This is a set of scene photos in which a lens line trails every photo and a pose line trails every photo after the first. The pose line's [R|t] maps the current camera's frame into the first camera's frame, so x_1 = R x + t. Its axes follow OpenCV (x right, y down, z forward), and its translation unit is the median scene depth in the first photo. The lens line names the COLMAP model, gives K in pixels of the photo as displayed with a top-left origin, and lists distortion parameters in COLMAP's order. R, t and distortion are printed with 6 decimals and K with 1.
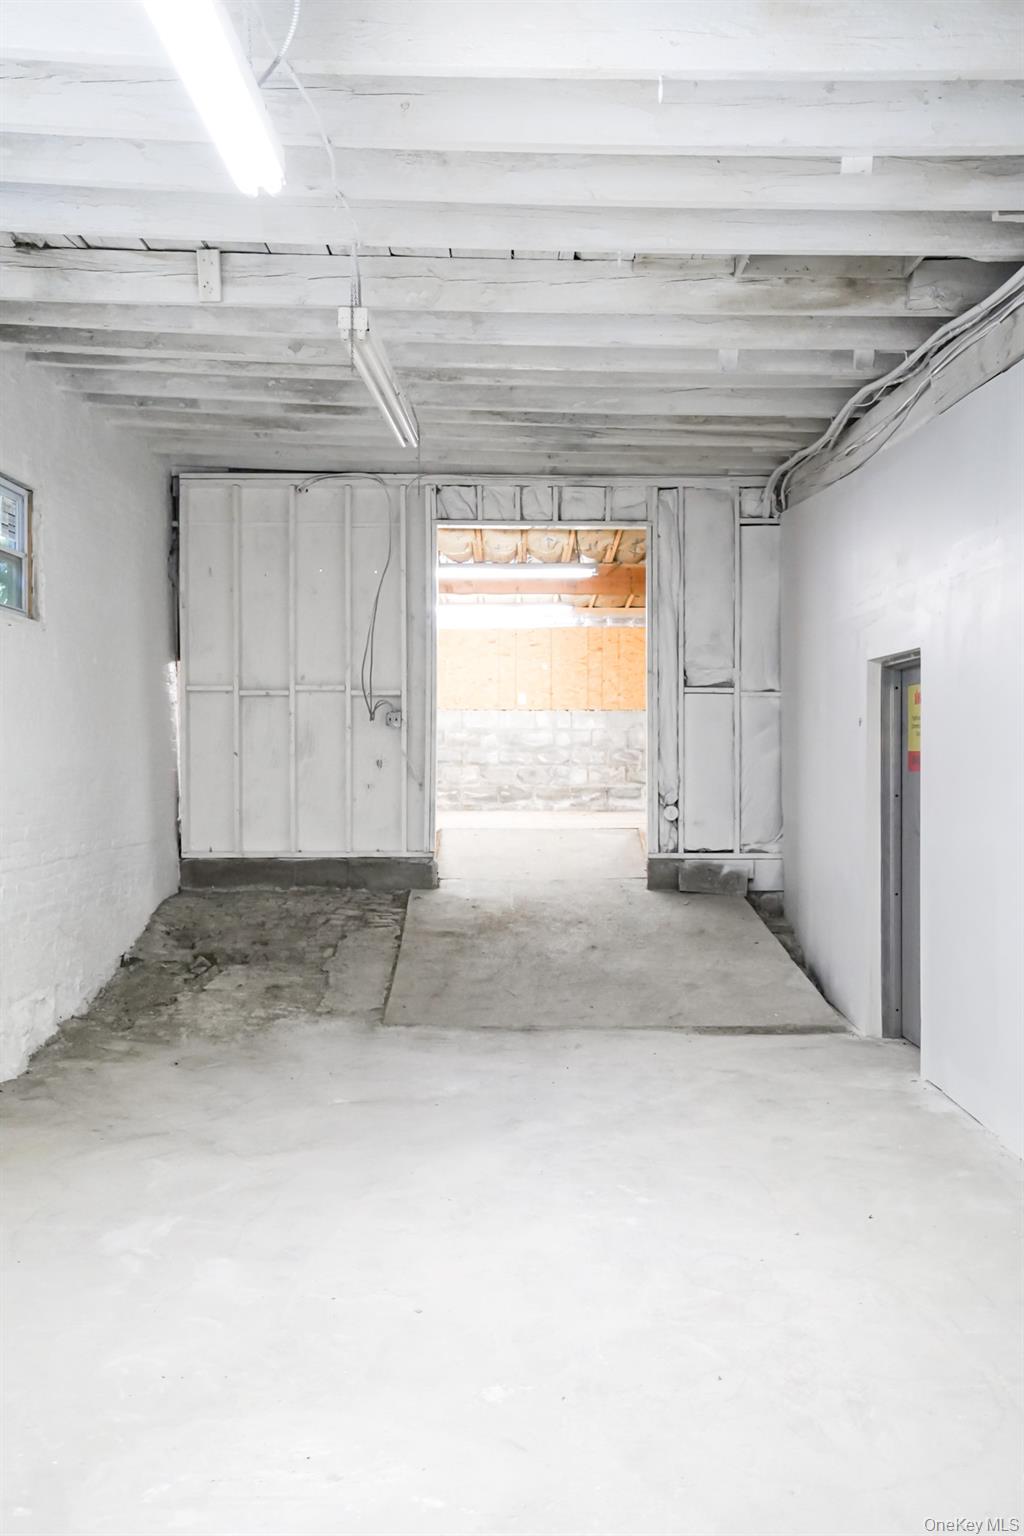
lens RADIAL K [[1452.4, 0, 512.0], [0, 1452.4, 768.0], [0, 0, 1]] dist [0.073584, 0.005788]
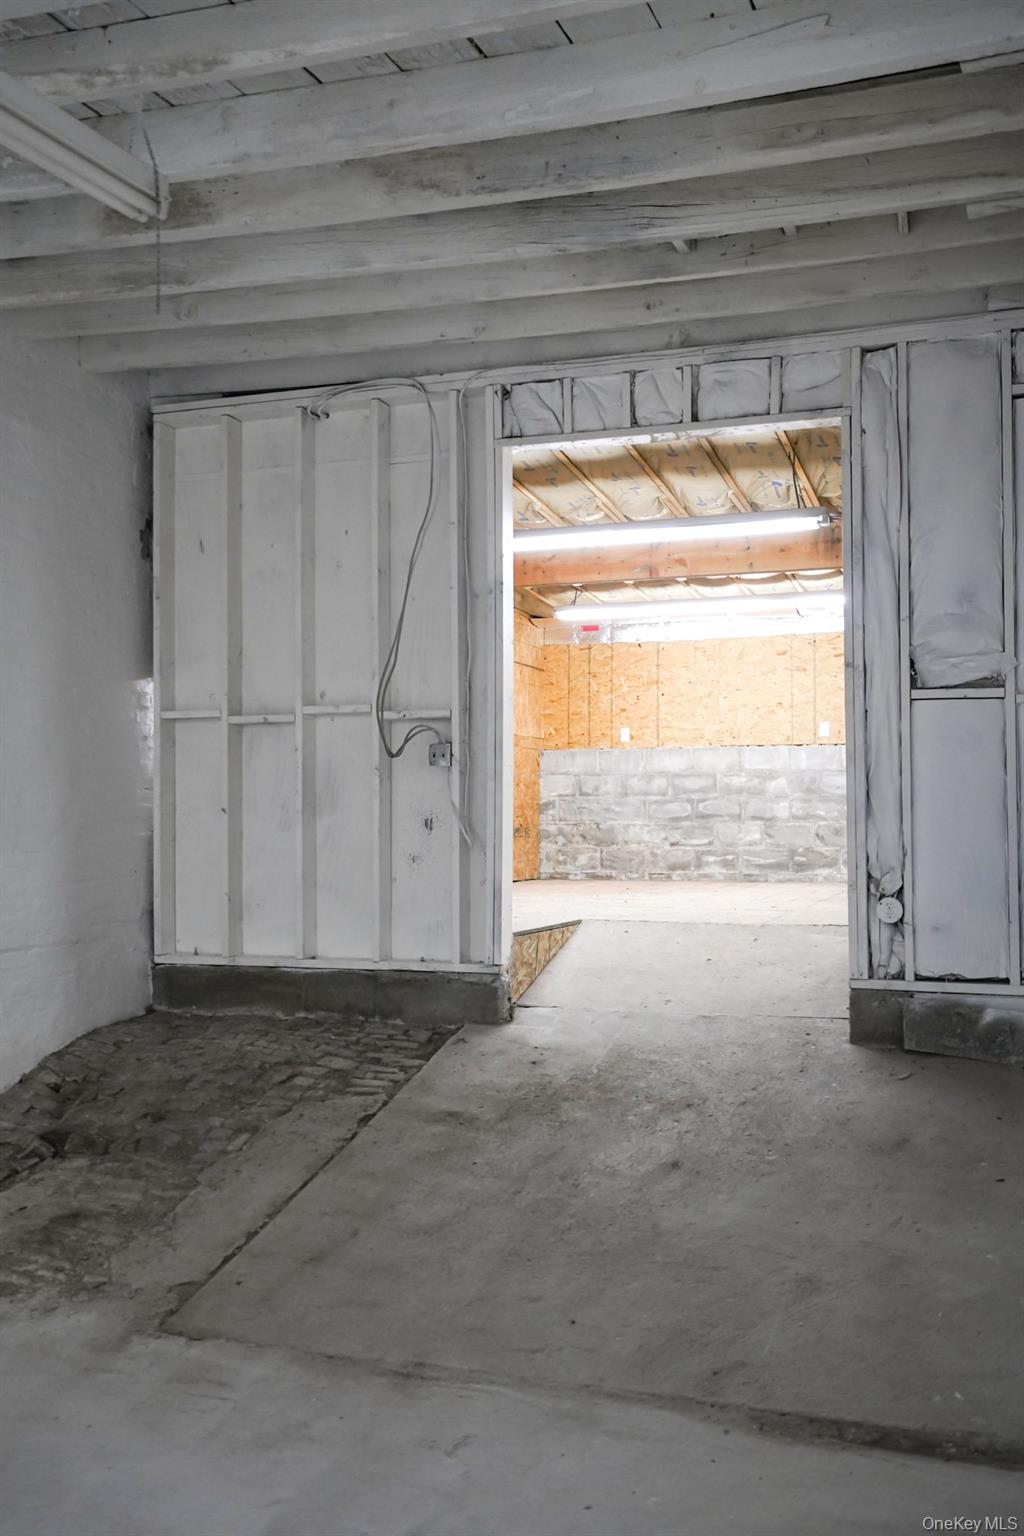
lens RADIAL K [[1452.4, 0, 512.0], [0, 1452.4, 768.0], [0, 0, 1]] dist [0.073584, 0.005788]
pose [[0.943377, -0.015019, -0.331382, 0.159975], [0.003783, 0.999397, -0.034526, -0.005435], [0.331701, 0.031318, 0.942865, 0.406520]]
